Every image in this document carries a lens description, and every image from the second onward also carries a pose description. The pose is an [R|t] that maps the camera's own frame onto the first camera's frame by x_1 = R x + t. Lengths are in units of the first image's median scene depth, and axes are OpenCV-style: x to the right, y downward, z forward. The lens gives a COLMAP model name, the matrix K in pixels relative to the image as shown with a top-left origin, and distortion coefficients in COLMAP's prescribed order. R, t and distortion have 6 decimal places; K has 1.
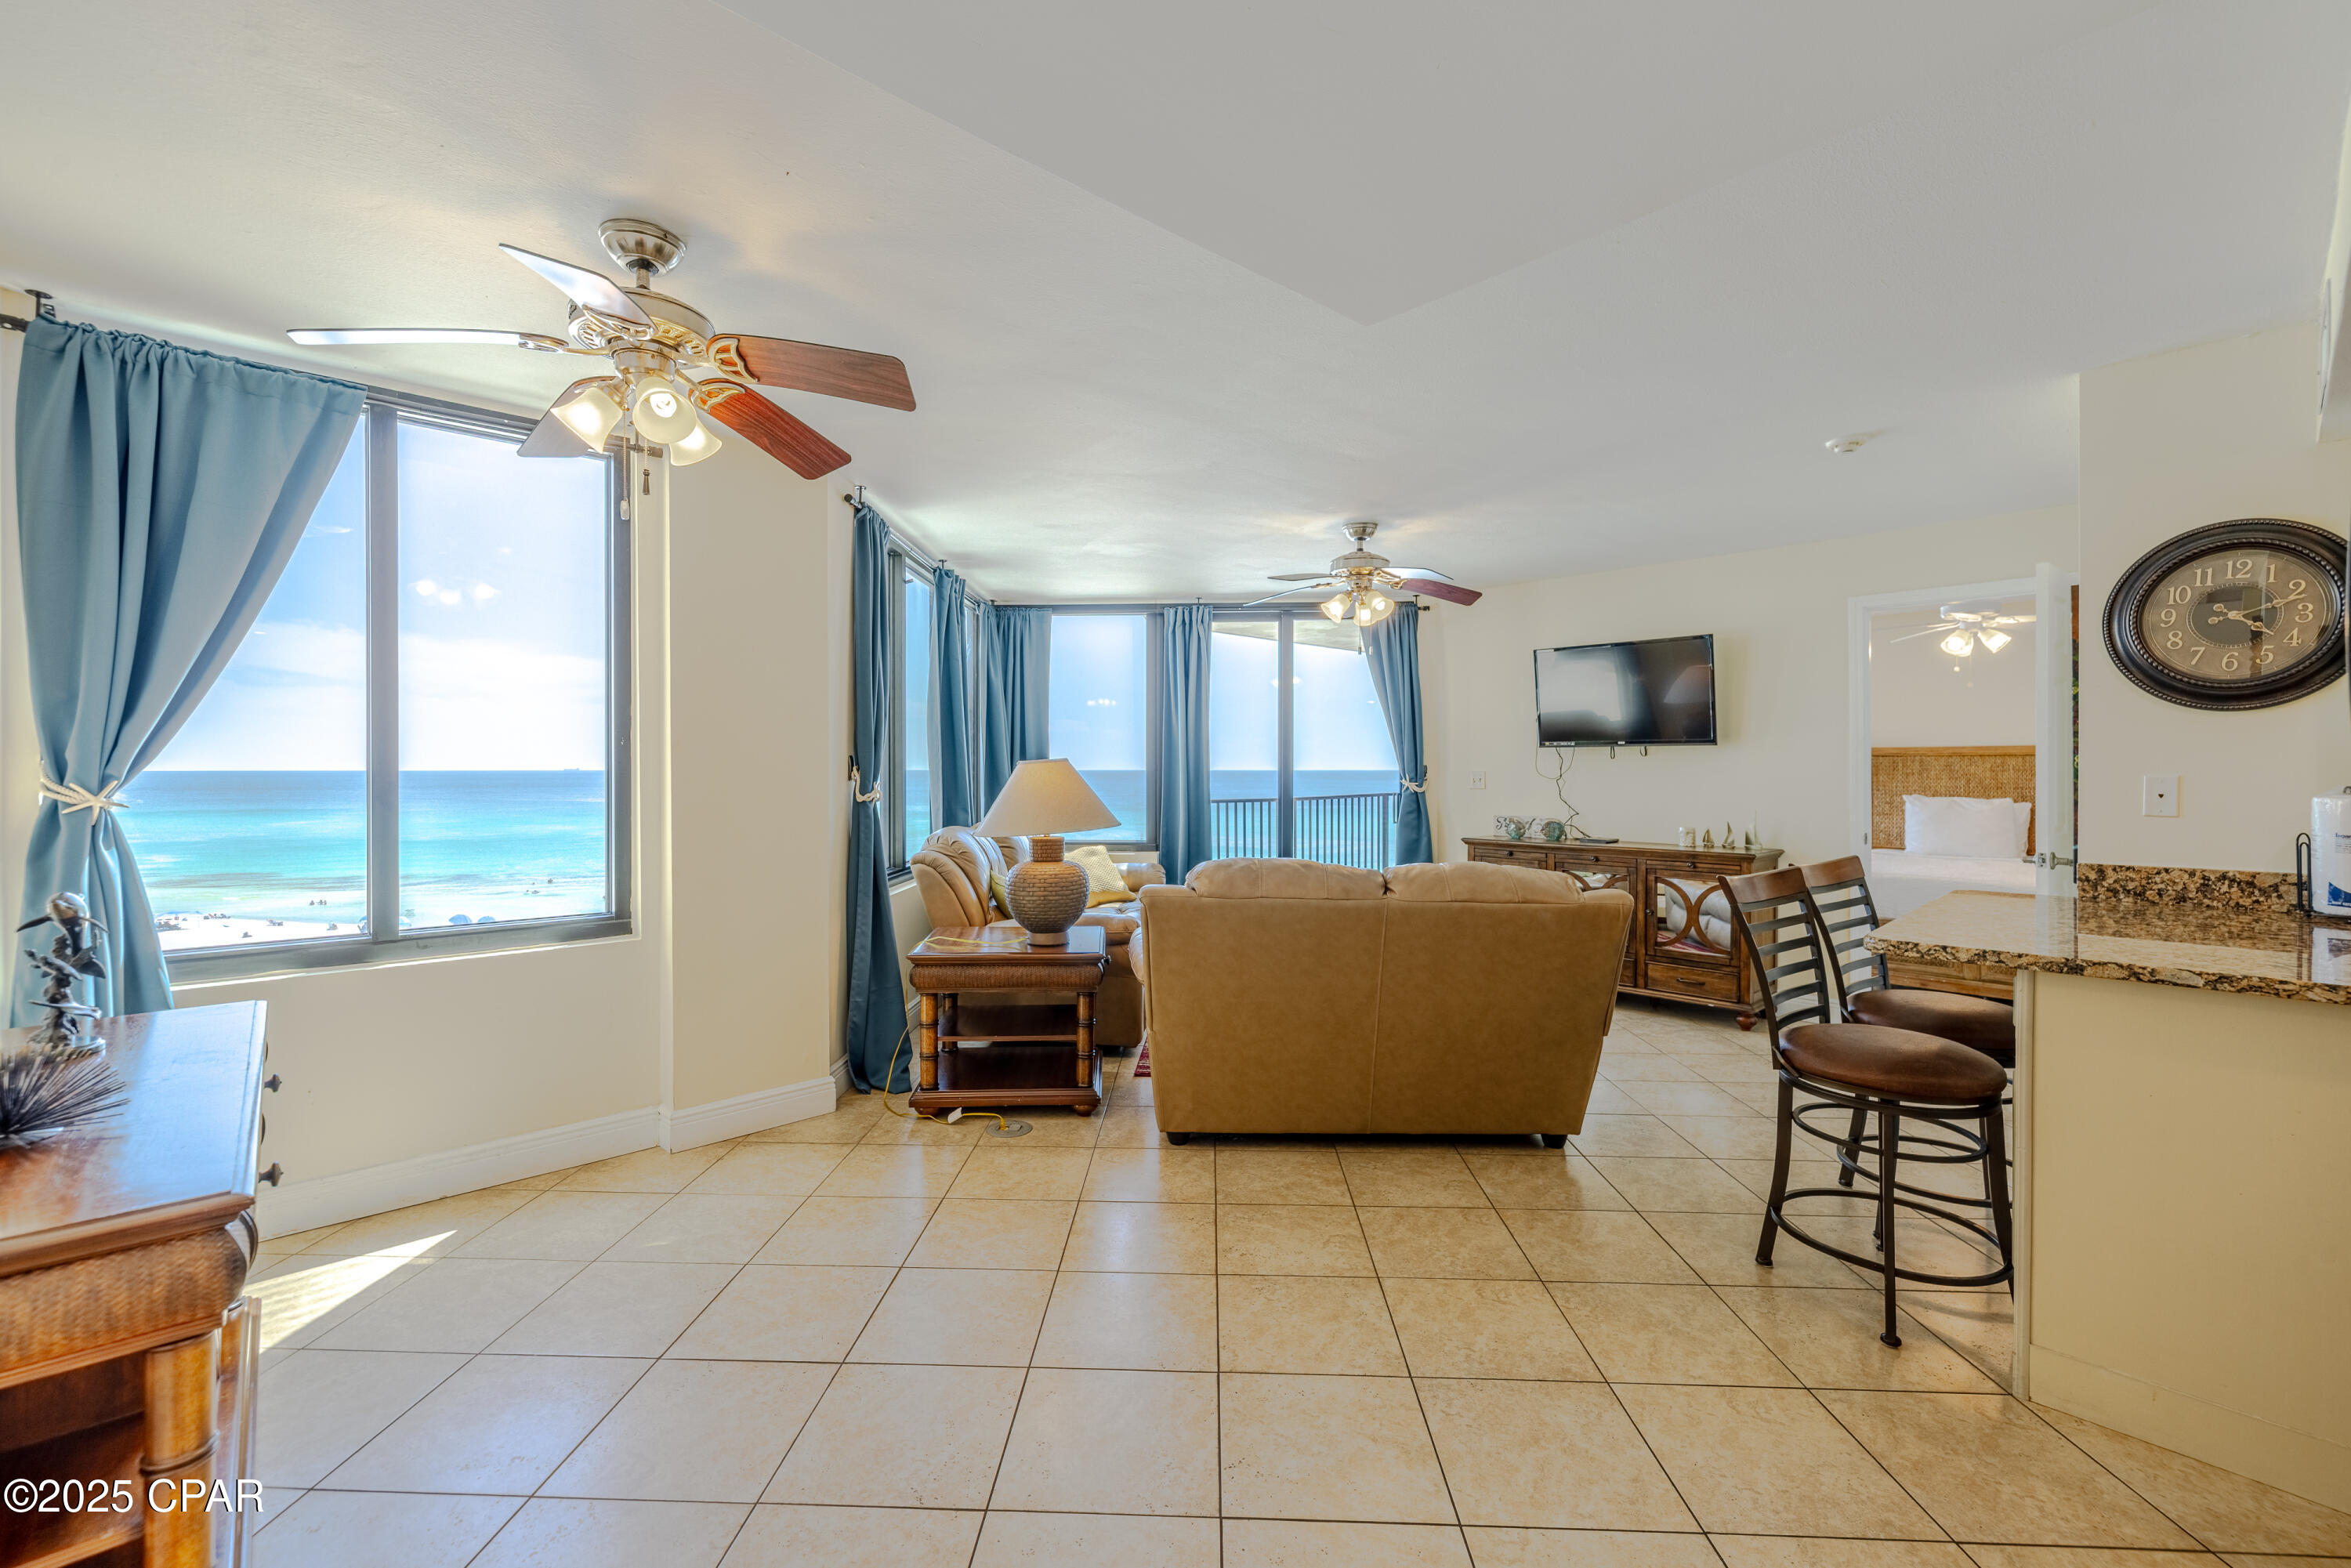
lens RADIAL K [[987.5, 0, 1166.4], [0, 987.5, 772.2], [0, 0, 1]] dist [0.002464, -0.000771]
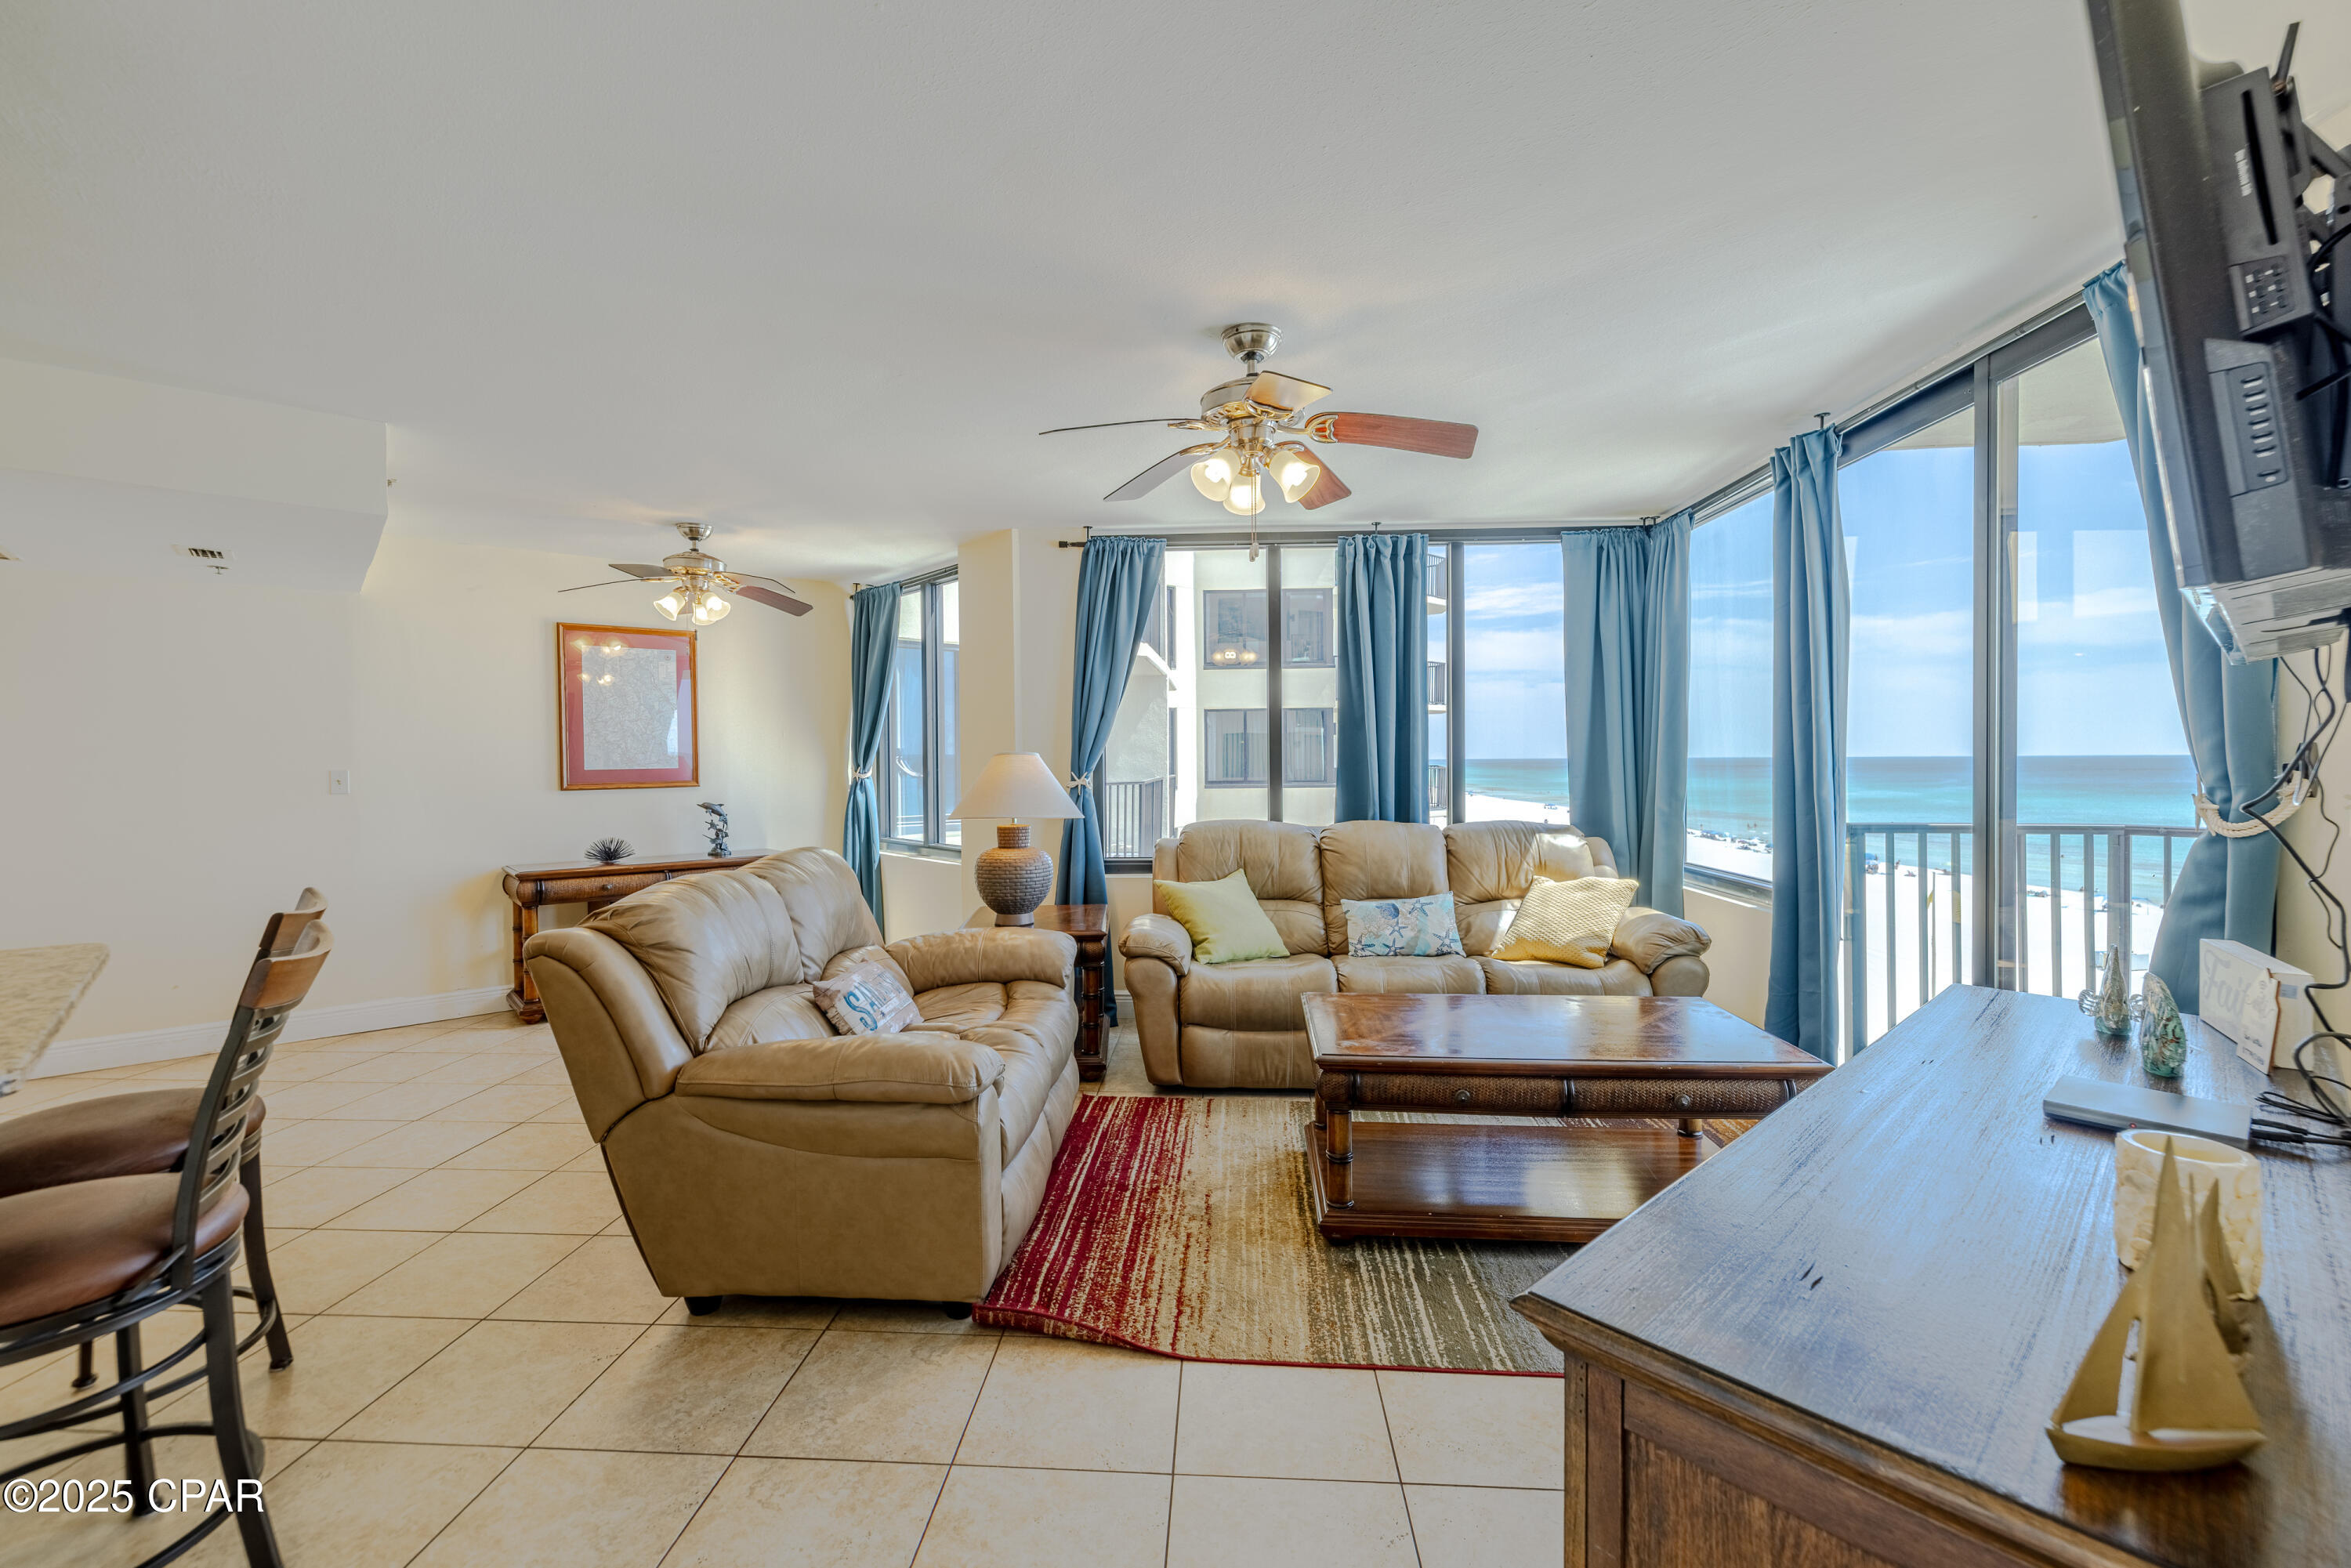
lens RADIAL K [[987.5, 0, 1166.4], [0, 987.5, 772.2], [0, 0, 1]] dist [0.002464, -0.000771]
pose [[-0.019150, 0.012937, -0.999733, 1.009378], [0.002974, 0.999913, 0.012882, -0.005620], [0.999812, -0.002726, -0.019187, 1.261587]]
